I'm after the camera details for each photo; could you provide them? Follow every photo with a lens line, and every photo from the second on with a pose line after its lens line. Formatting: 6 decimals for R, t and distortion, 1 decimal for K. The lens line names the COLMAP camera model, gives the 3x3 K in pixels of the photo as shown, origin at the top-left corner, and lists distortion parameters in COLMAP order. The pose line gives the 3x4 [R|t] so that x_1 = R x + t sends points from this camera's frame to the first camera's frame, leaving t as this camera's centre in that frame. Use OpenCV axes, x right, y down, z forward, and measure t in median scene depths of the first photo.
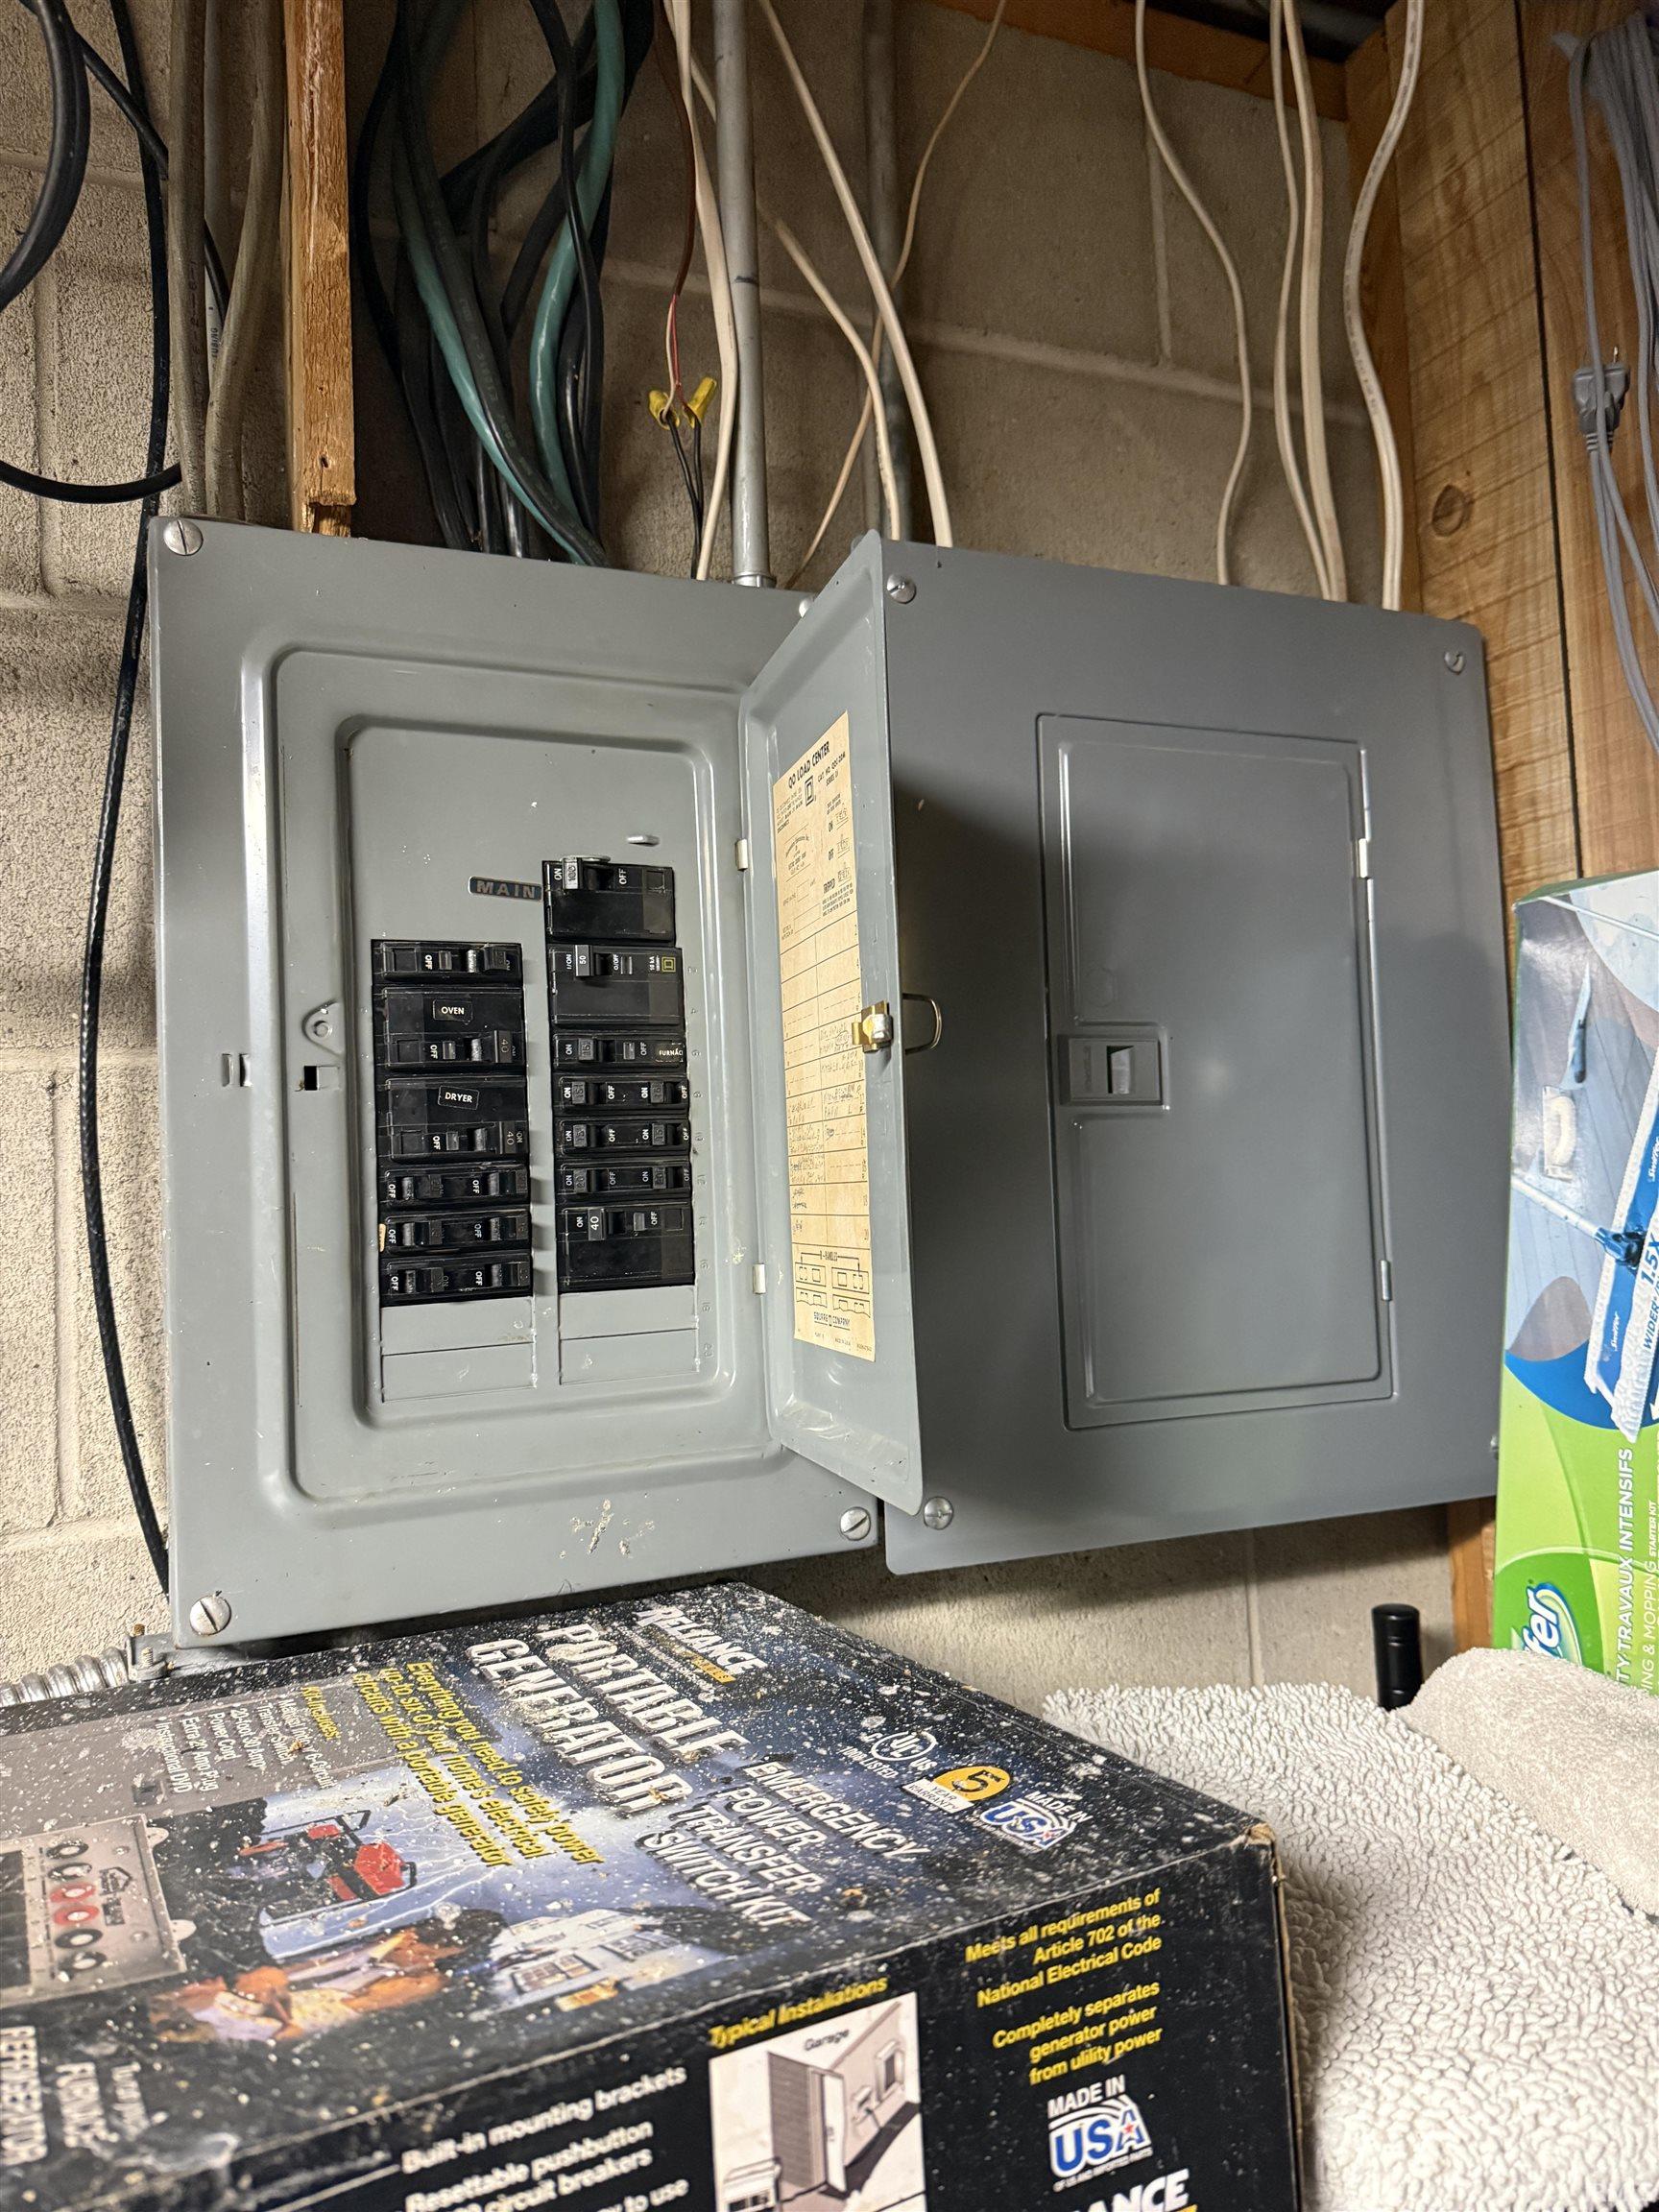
lens RADIAL K [[1581.5, 0, 841.3], [0, 1581.5, 1115.3], [0, 0, 1]] dist [0.013200, -0.047387]
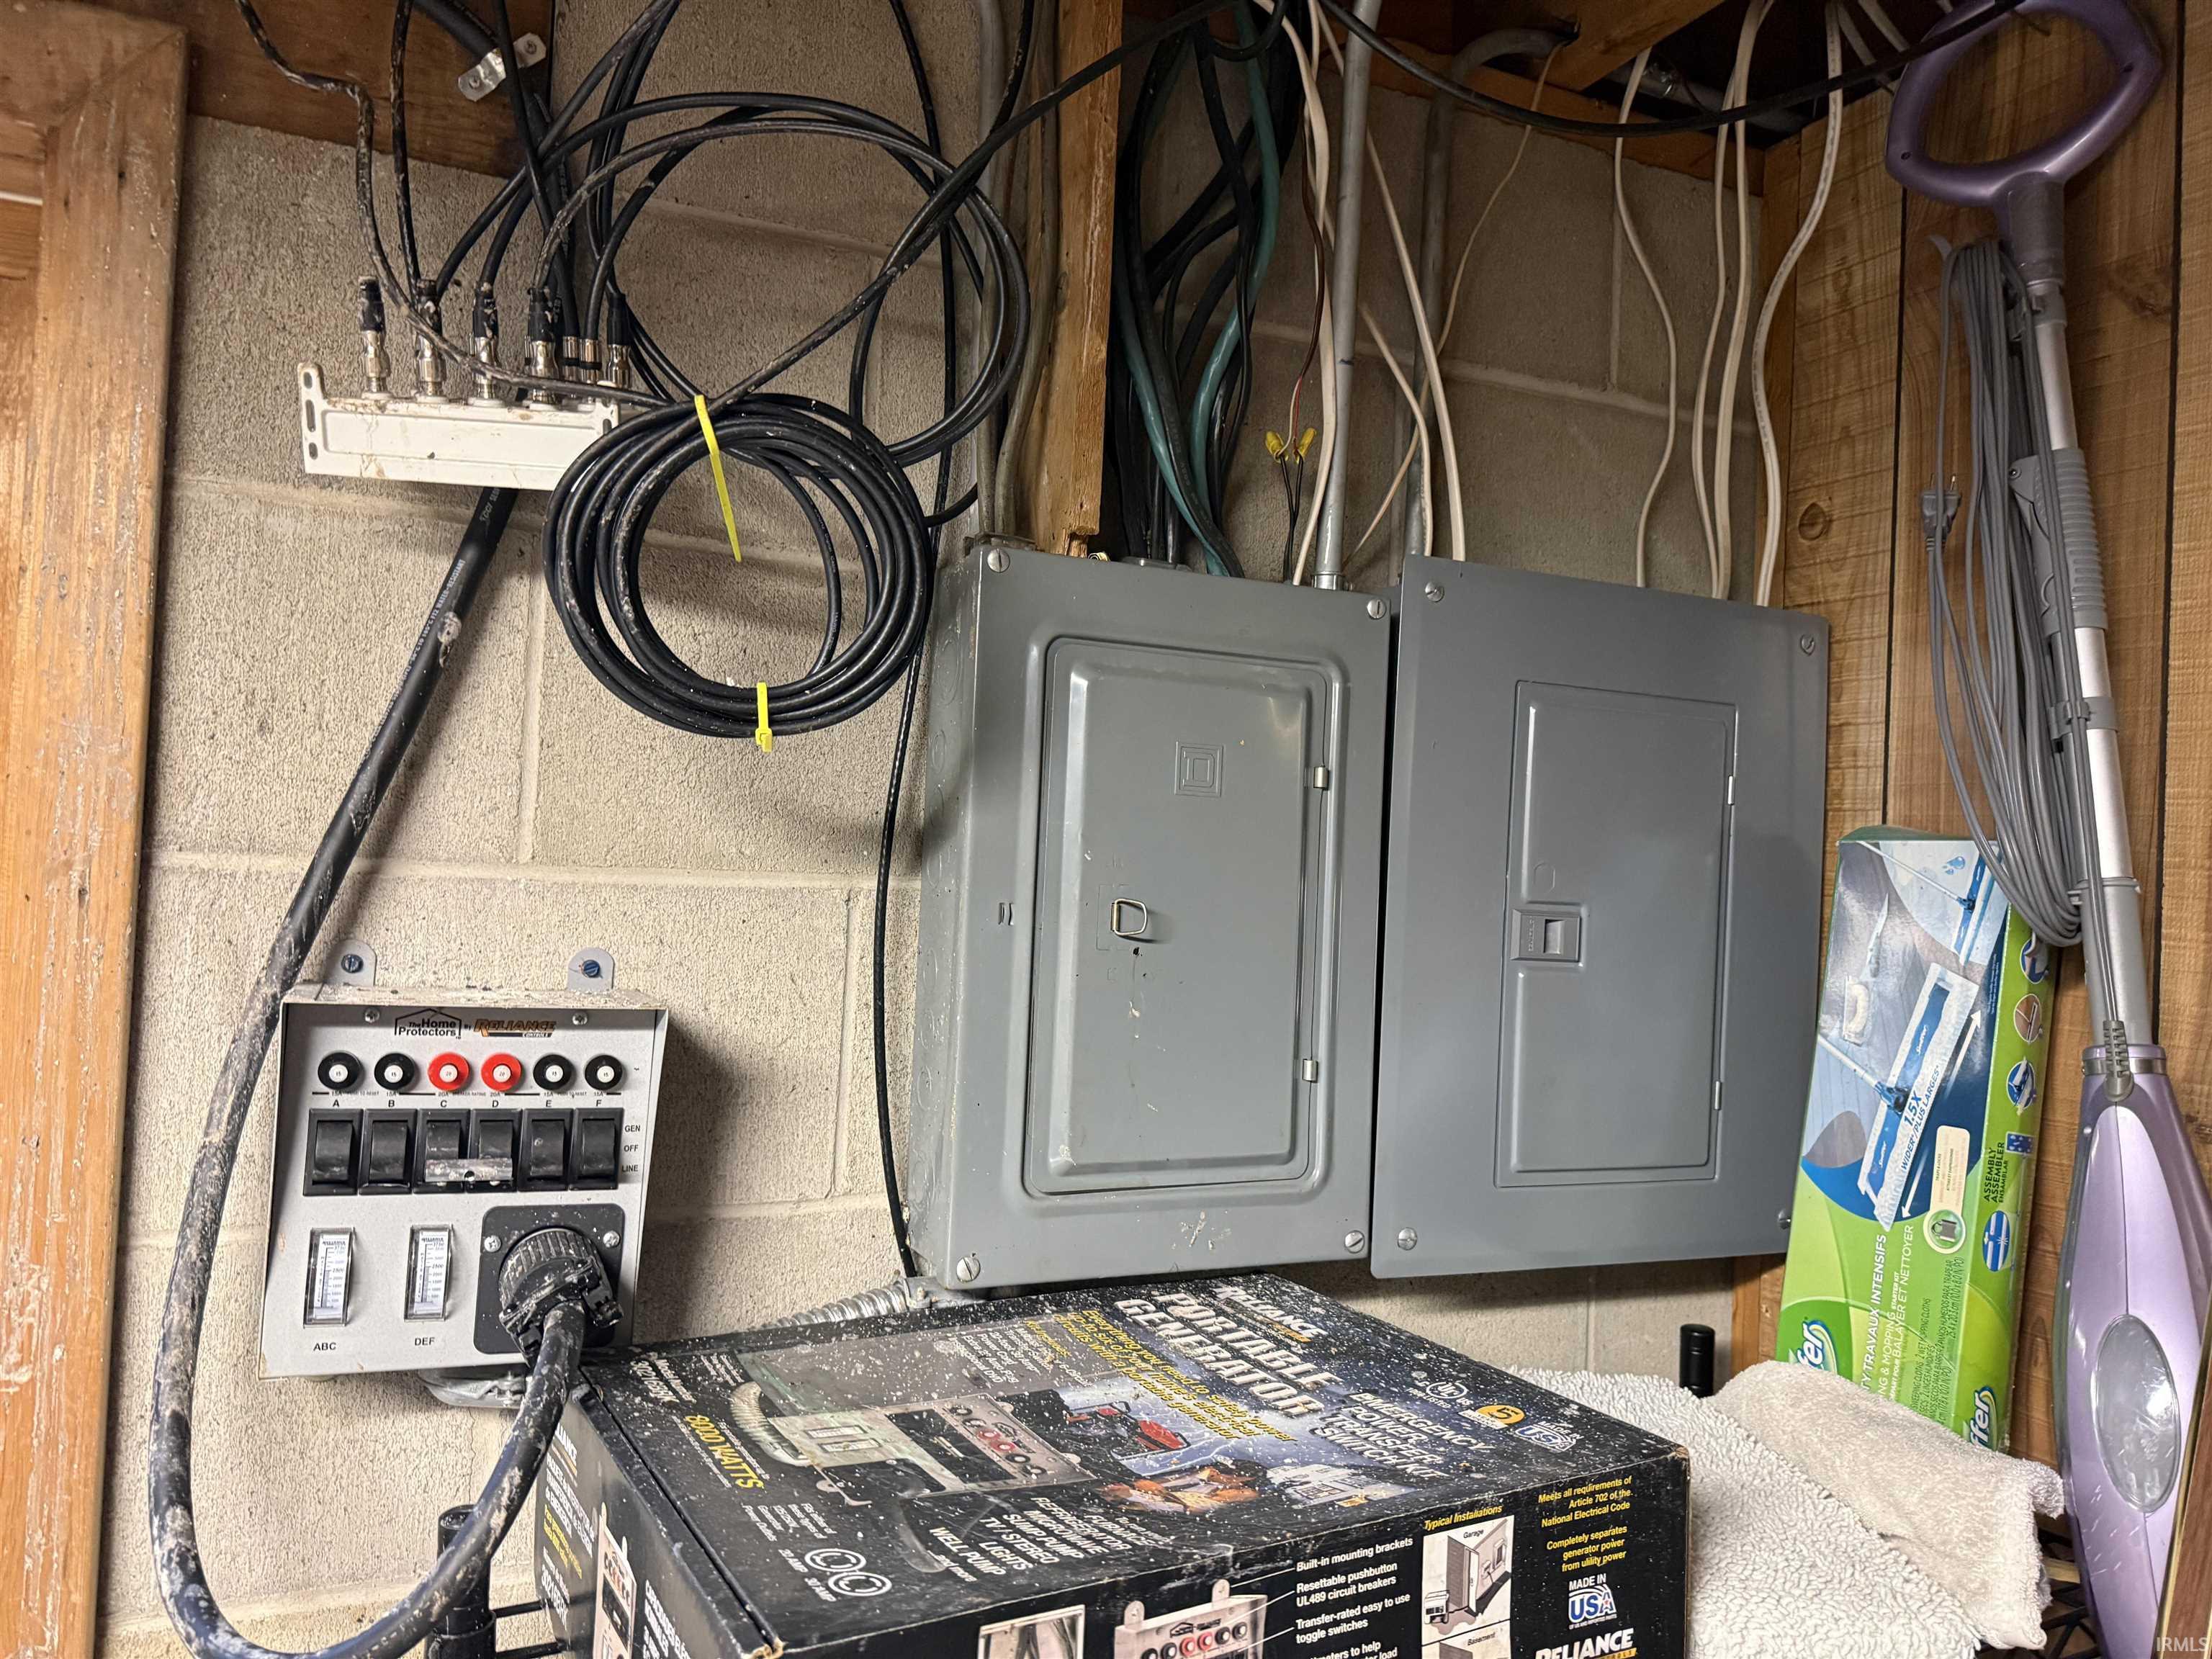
lens RADIAL K [[1581.5, 0, 1091.8], [0, 1581.5, 815.0], [0, 0, 1]] dist [0.013200, -0.047387]
pose [[0.995986, 0.089021, 0.009315, -0.313365], [-0.089215, 0.995745, 0.023072, -0.161552], [-0.007221, -0.023810, 0.999690, -0.500854]]
